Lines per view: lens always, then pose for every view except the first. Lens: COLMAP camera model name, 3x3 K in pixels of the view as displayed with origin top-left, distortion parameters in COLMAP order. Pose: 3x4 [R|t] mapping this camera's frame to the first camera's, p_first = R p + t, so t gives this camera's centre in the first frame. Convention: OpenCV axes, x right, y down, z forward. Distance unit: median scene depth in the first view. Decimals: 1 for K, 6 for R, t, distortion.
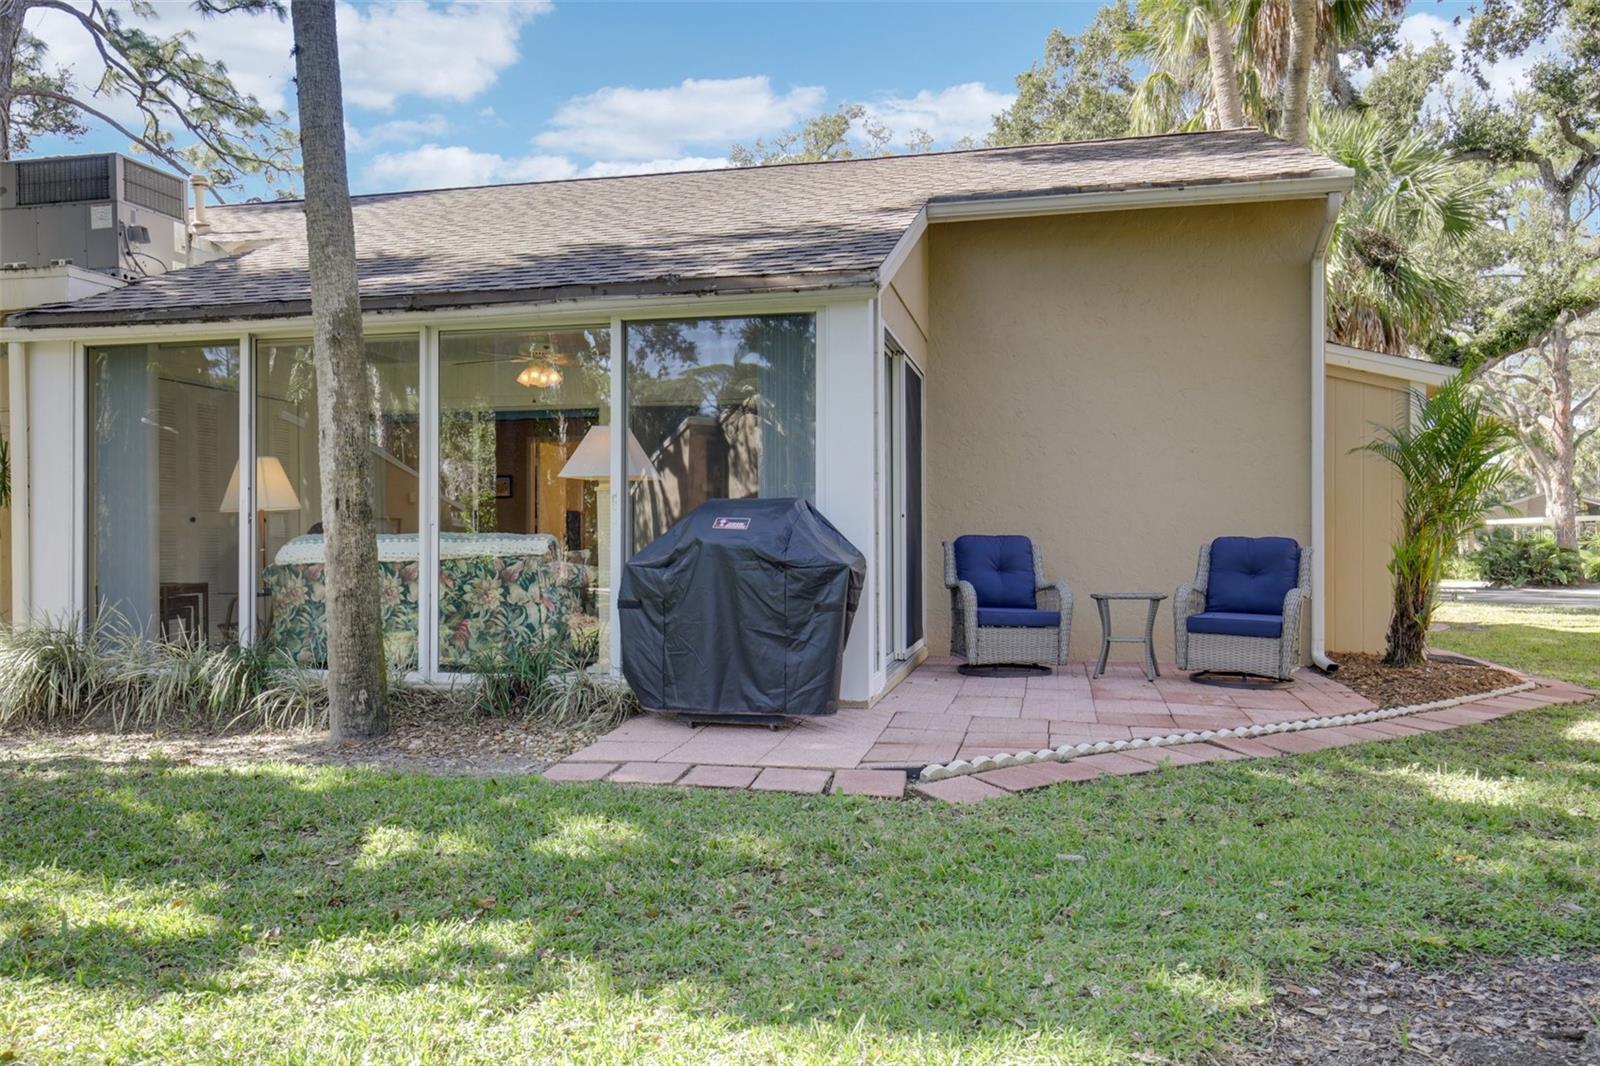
lens RADIAL K [[1148.5, 0, 799.6], [0, 1148.5, 544.1], [0, 0, 1]] dist [0.008382, 0.002882]
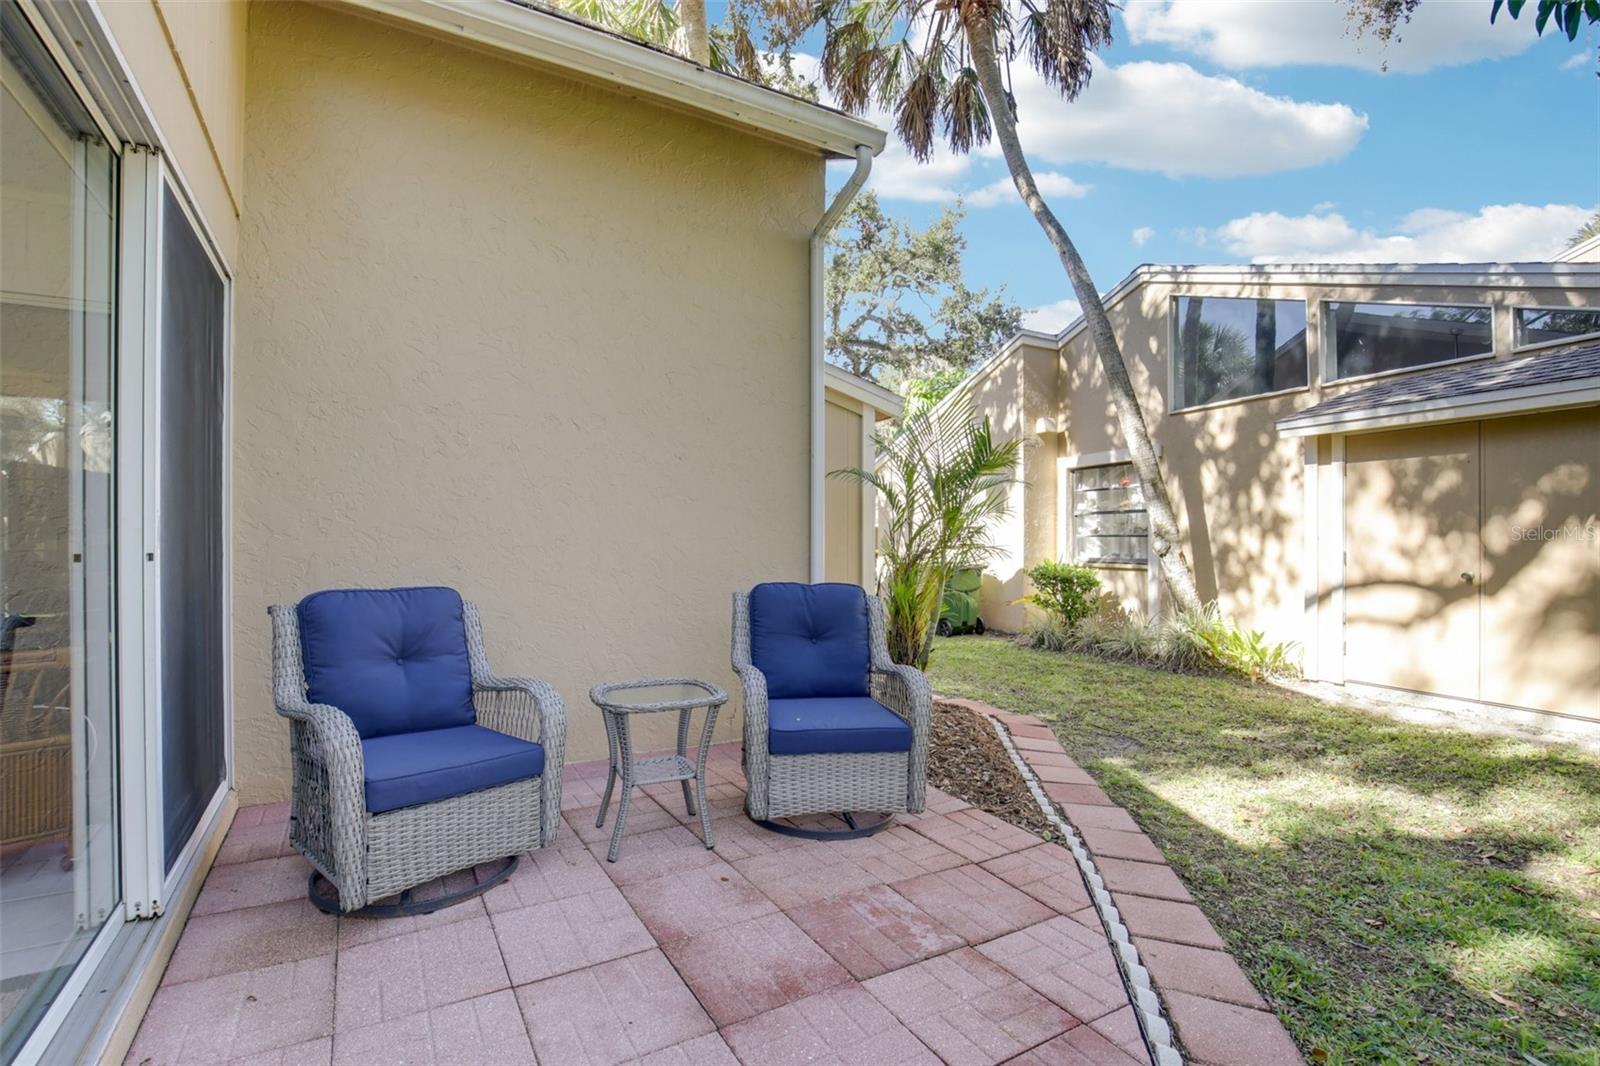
lens RADIAL K [[726.3, 0, 778.9], [0, 726.3, 535.2], [0, 0, 1]] dist [-0.012559, 0.004829]
pose [[0.743876, 0.007123, 0.668280, 0.092309], [-0.002957, 0.999968, -0.007367, -0.033614], [-0.668311, 0.003504, 0.743874, 0.720785]]
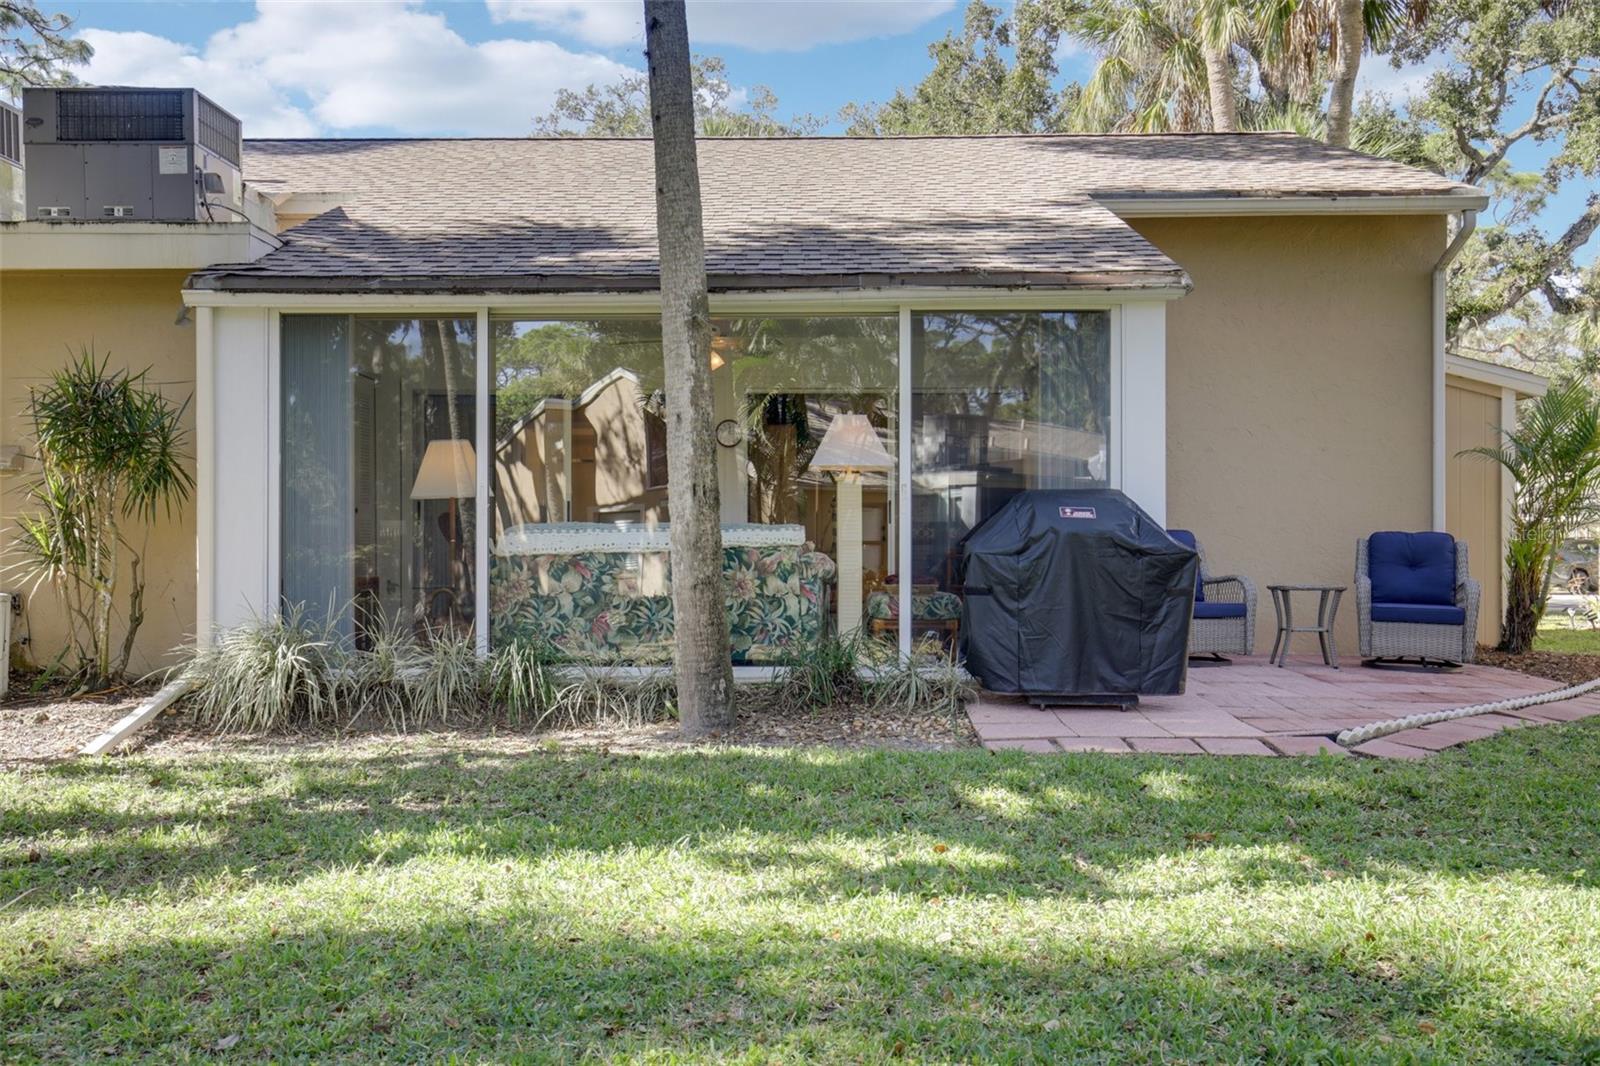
lens RADIAL K [[1320.0, 0, 802.4], [0, 1320.0, 547.5], [0, 0, 1]] dist [0.019724, -0.003240]
pose [[0.980708, 0.002332, 0.195463, -0.415991], [-0.001701, 0.999993, -0.003395, 0.014002], [-0.195470, 0.002997, 0.980705, -0.094993]]
